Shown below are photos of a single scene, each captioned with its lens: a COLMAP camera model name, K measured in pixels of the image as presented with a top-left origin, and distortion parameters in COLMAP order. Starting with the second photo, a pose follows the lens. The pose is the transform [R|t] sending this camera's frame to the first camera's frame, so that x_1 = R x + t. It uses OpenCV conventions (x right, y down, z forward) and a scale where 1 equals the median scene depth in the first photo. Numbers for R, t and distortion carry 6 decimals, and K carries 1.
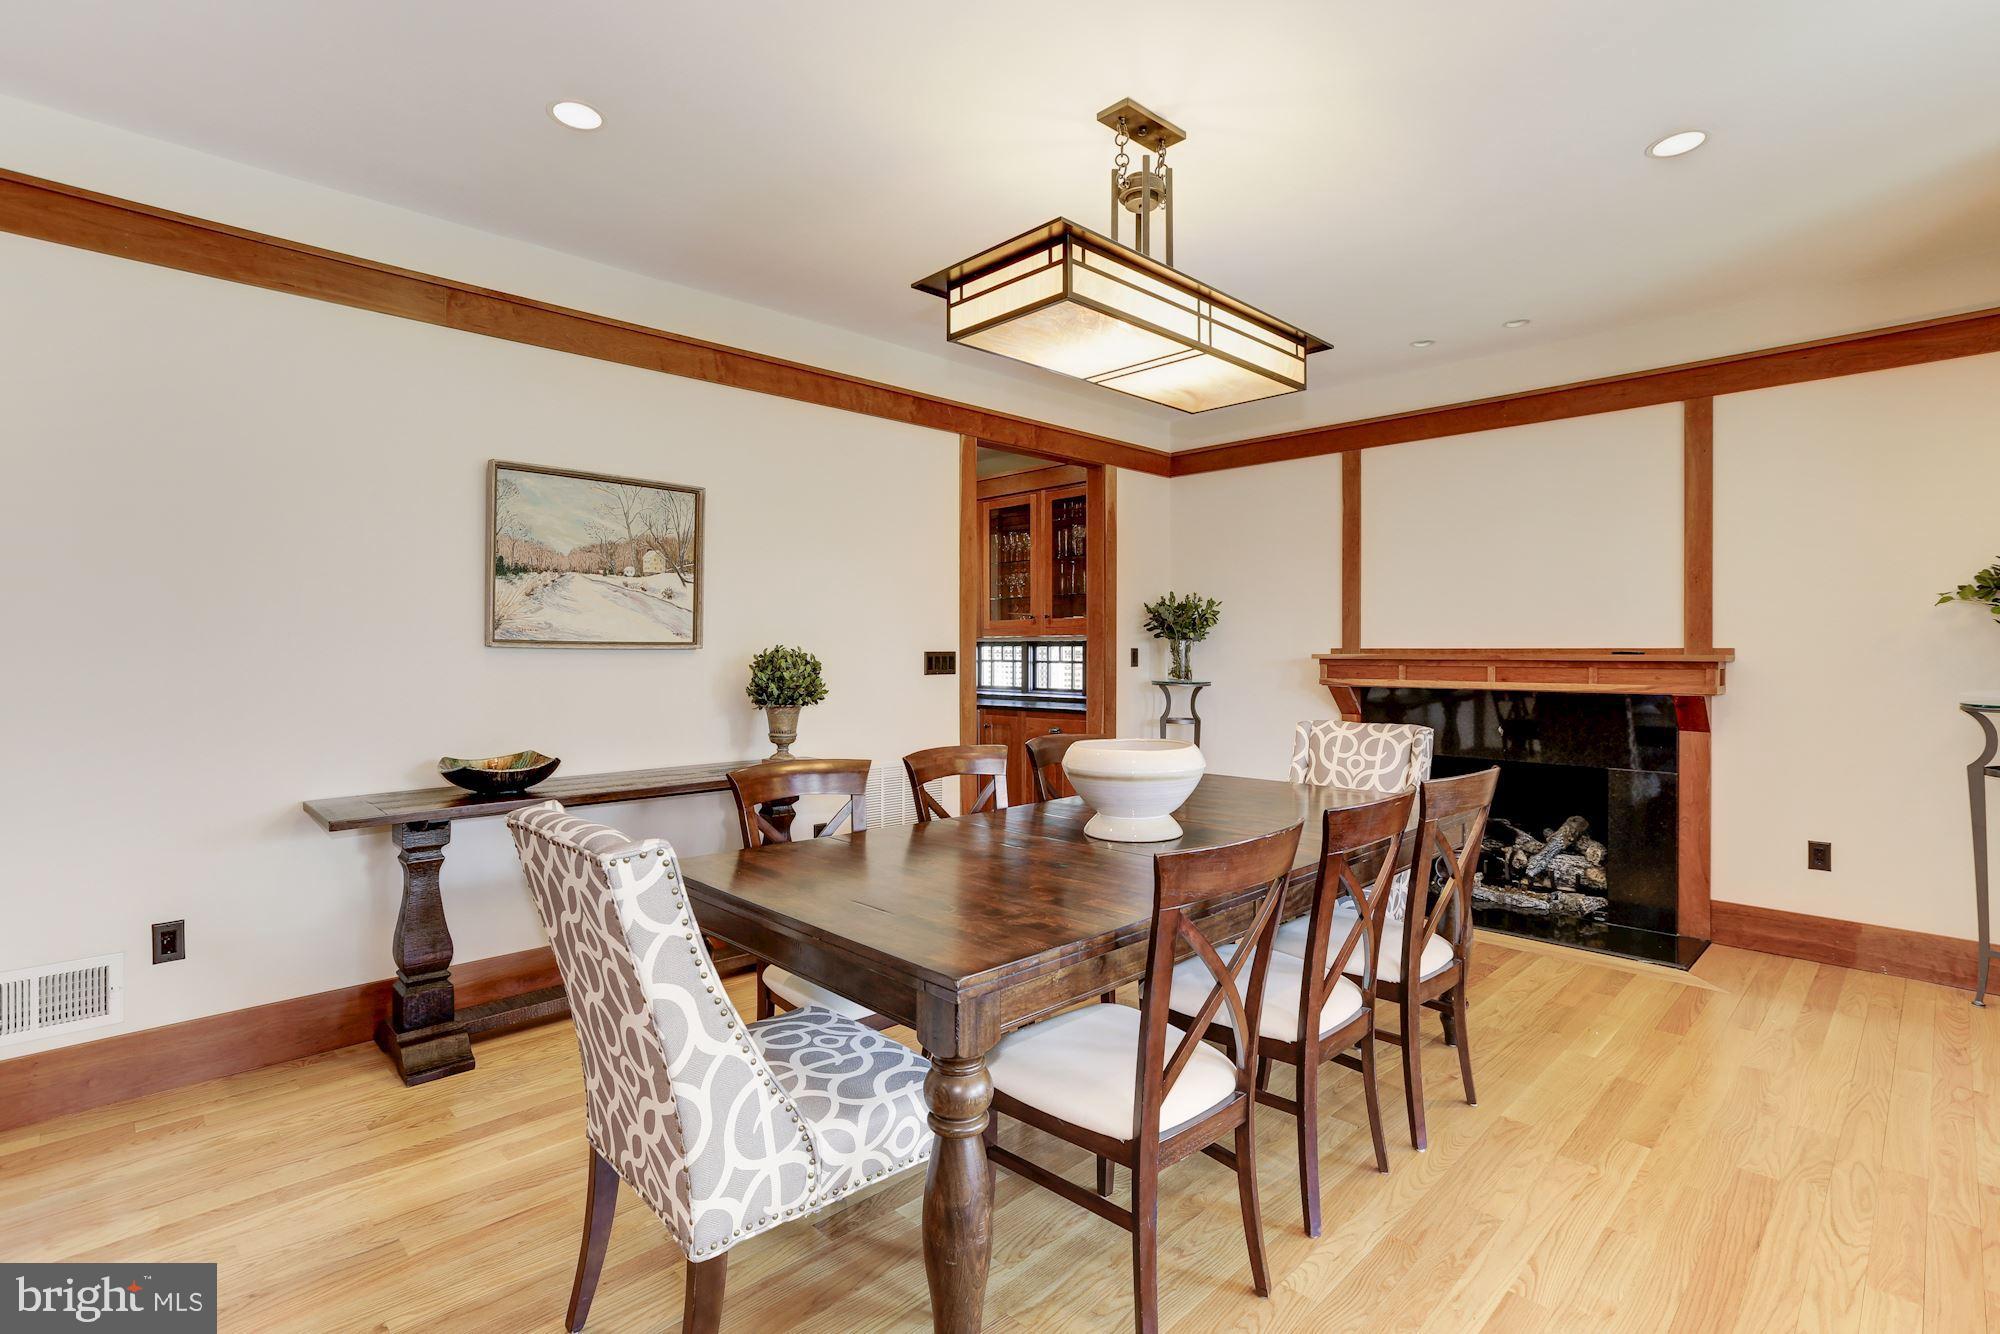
lens RADIAL K [[949.3, 0, 988.0], [0, 949.3, 655.3], [0, 0, 1]] dist [-0.022049, 0.008697]
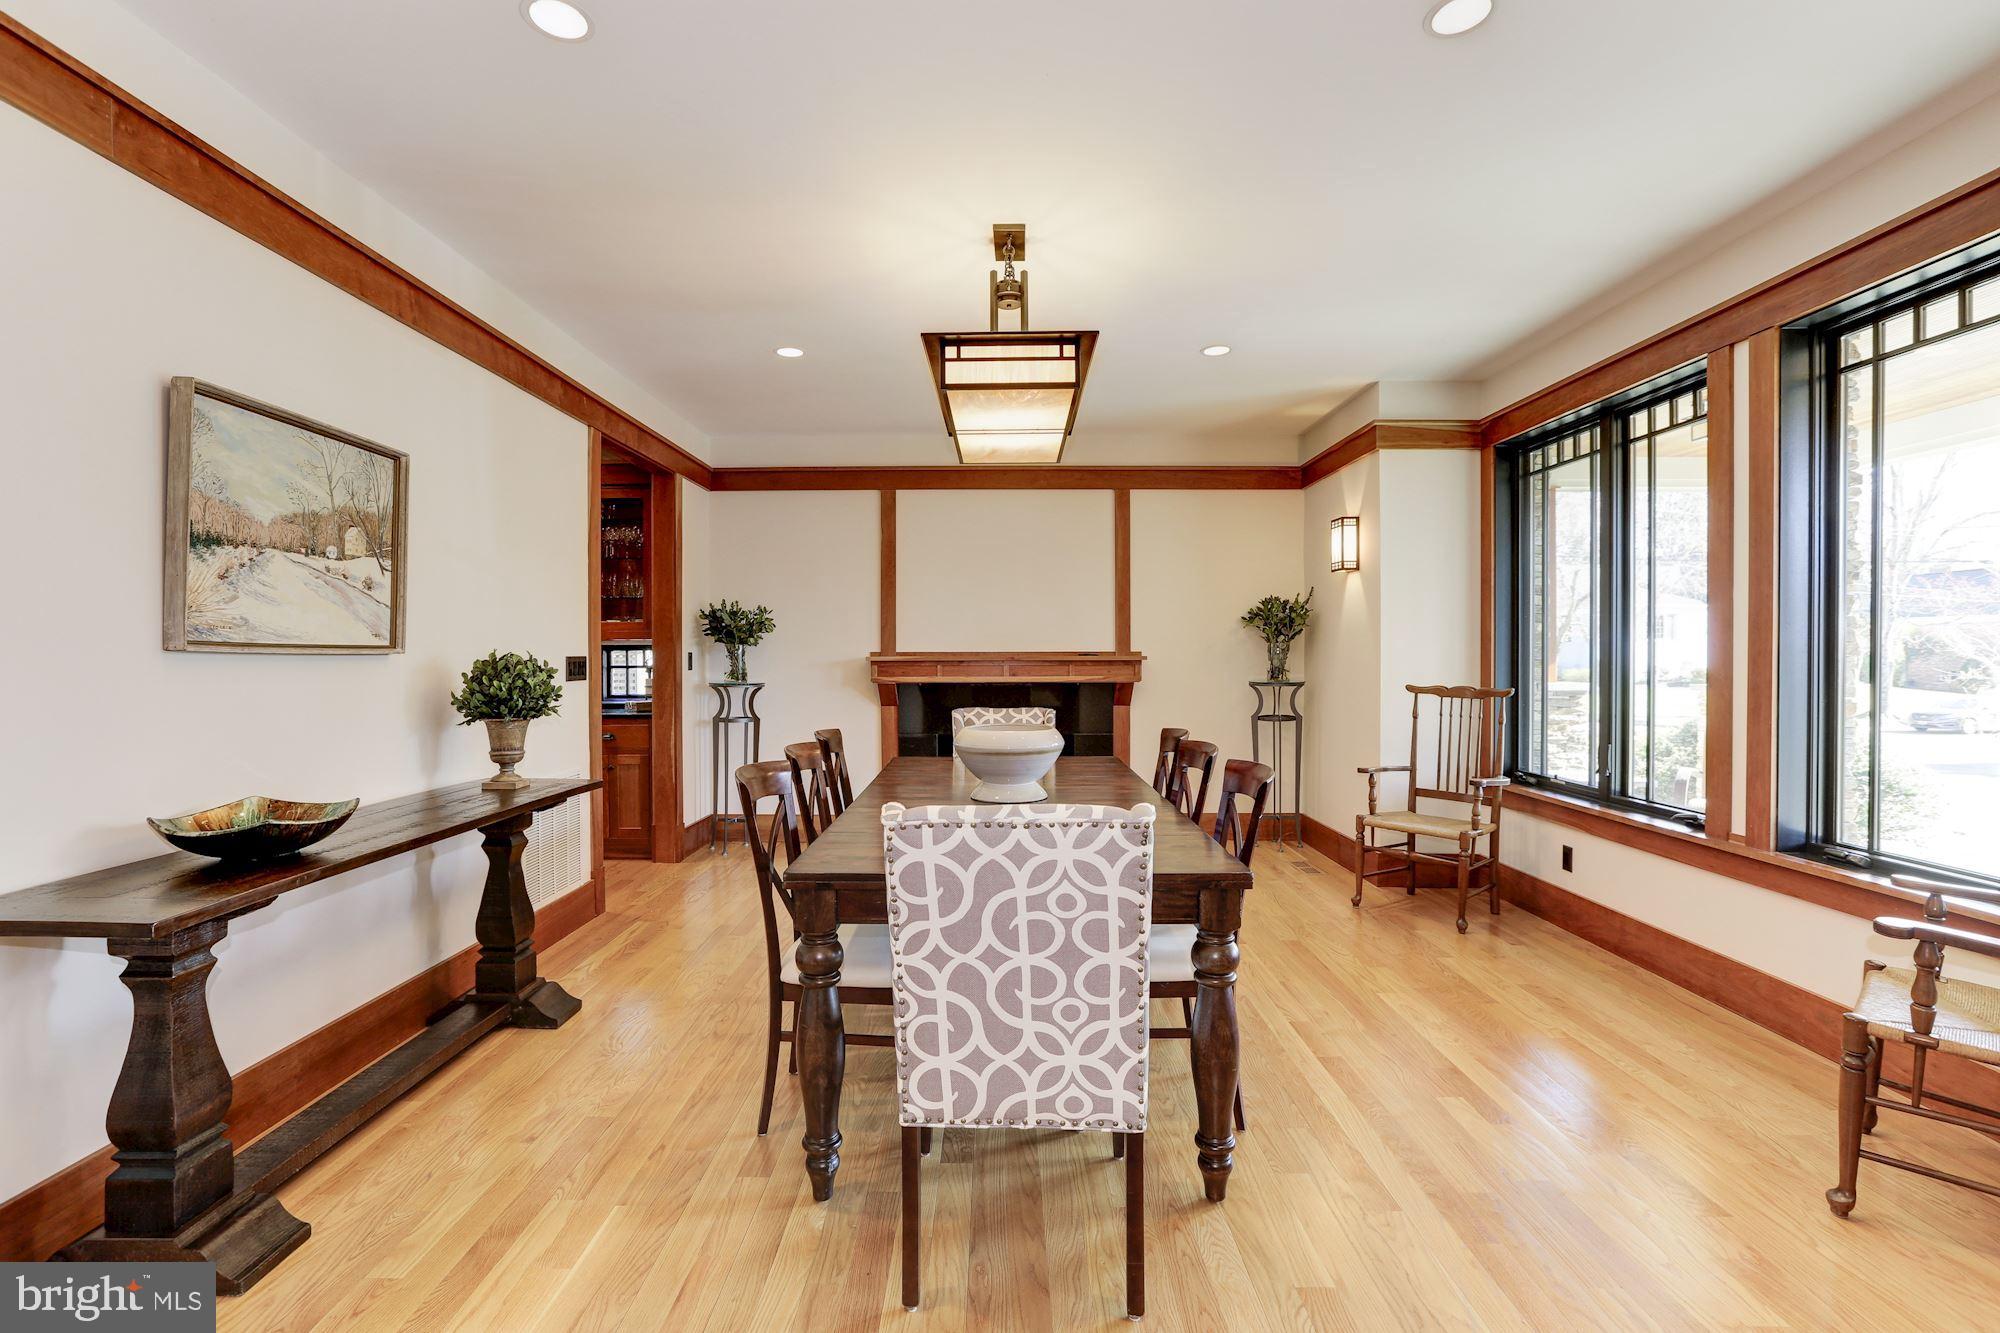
lens RADIAL K [[907.2, 0, 1000.3], [0, 907.2, 659.7], [0, 0, 1]] dist [-0.028999, 0.014396]
pose [[0.697971, -0.007626, 0.716086, -0.467121], [0.007464, 0.999966, 0.003373, -0.000622], [-0.716087, 0.002991, 0.698004, 0.099827]]
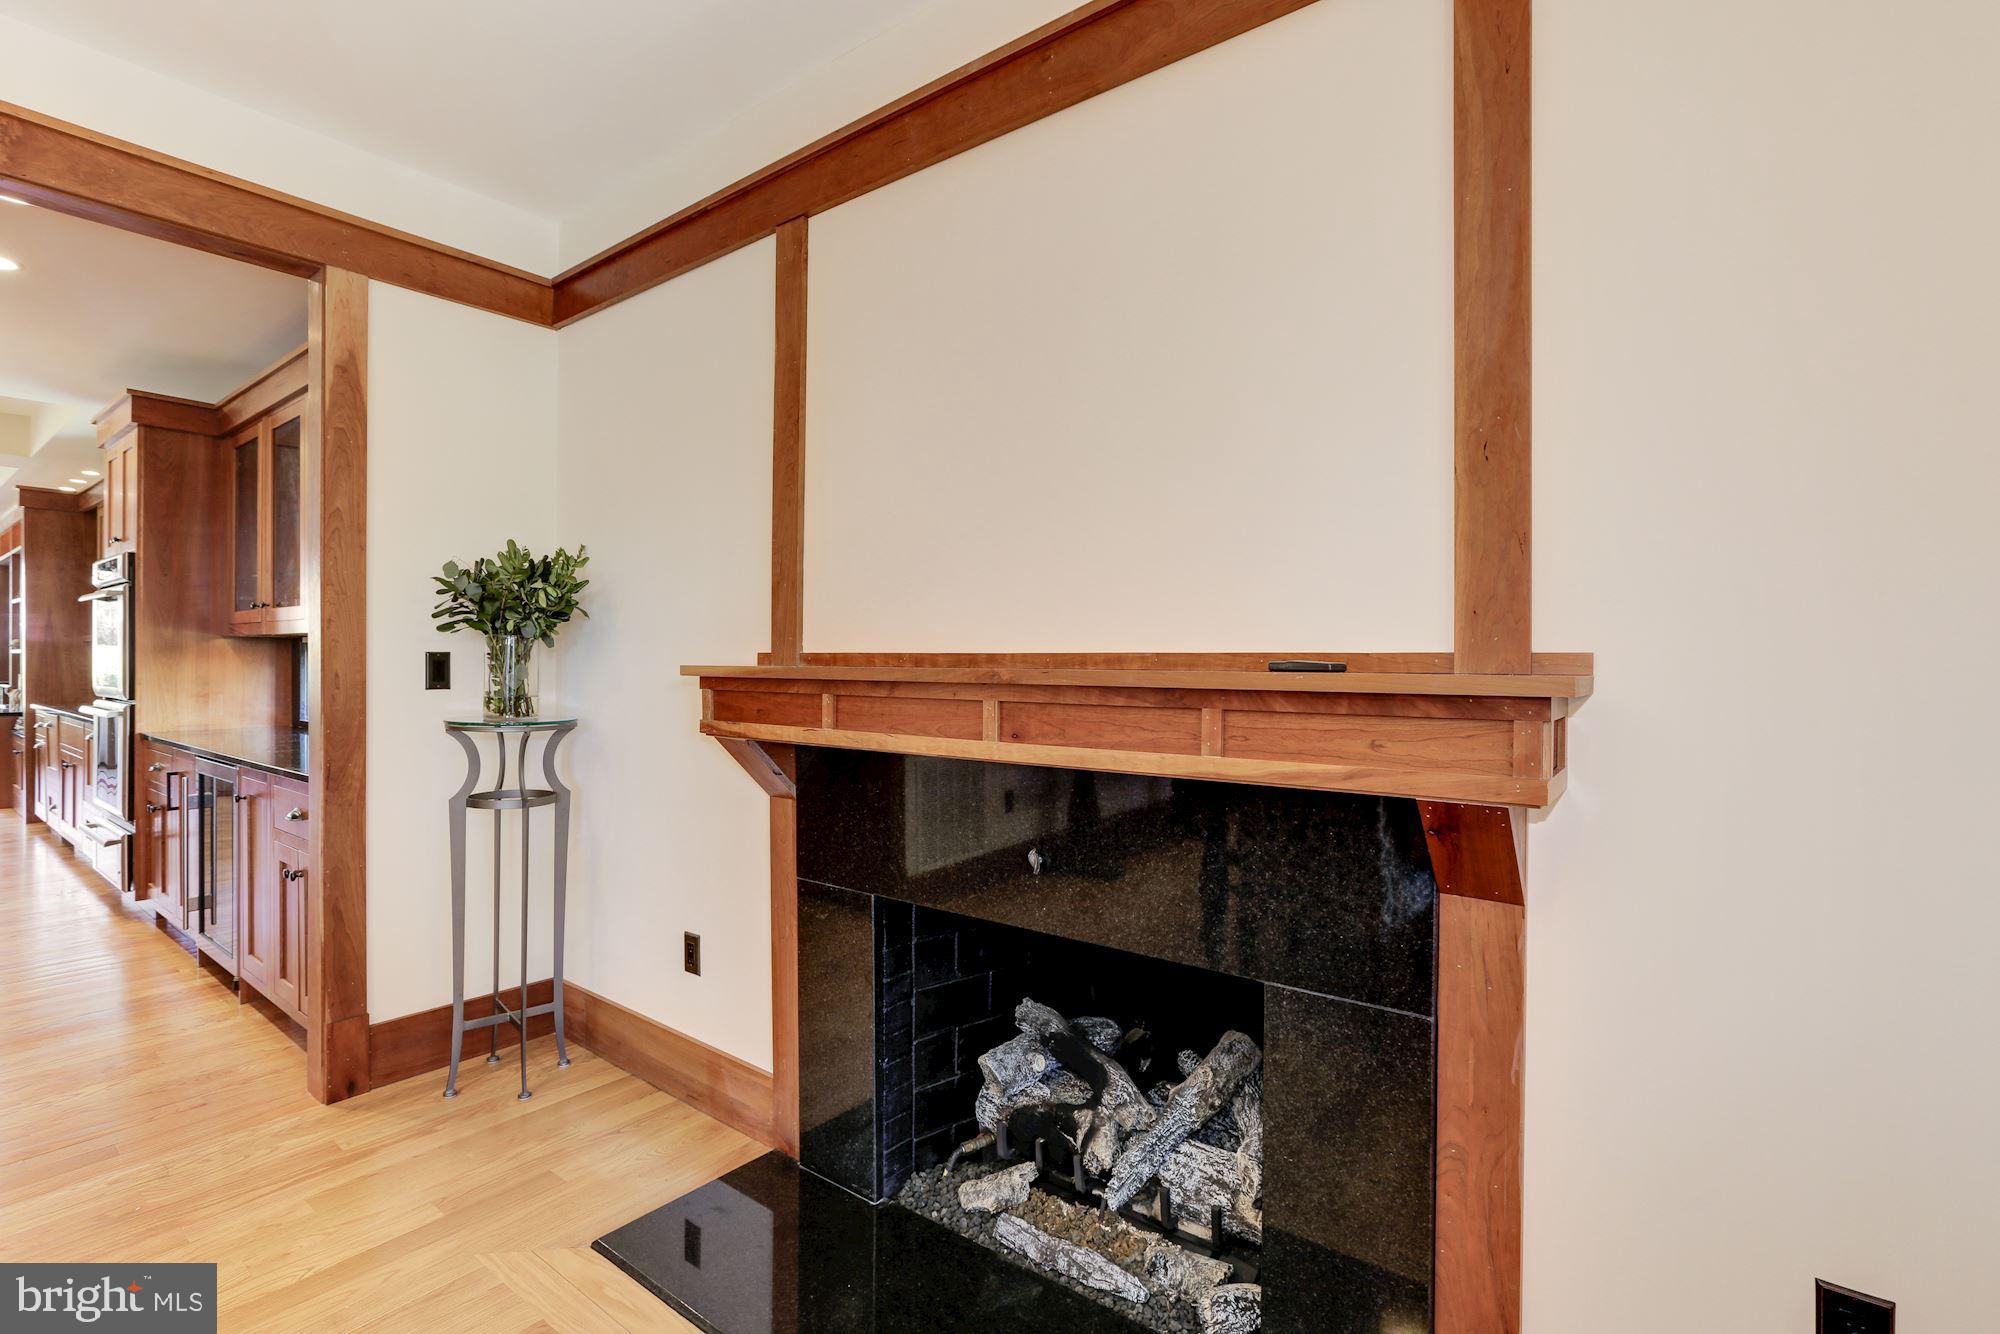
lens RADIAL K [[907.2, 0, 985.8], [0, 907.2, 665.4], [0, 0, 1]] dist [-0.028999, 0.014396]
pose [[0.991074, 0.007726, 0.133086, 0.551970], [-0.007326, 0.999967, -0.003496, -0.001227], [-0.133109, 0.002490, 0.991098, 0.729516]]
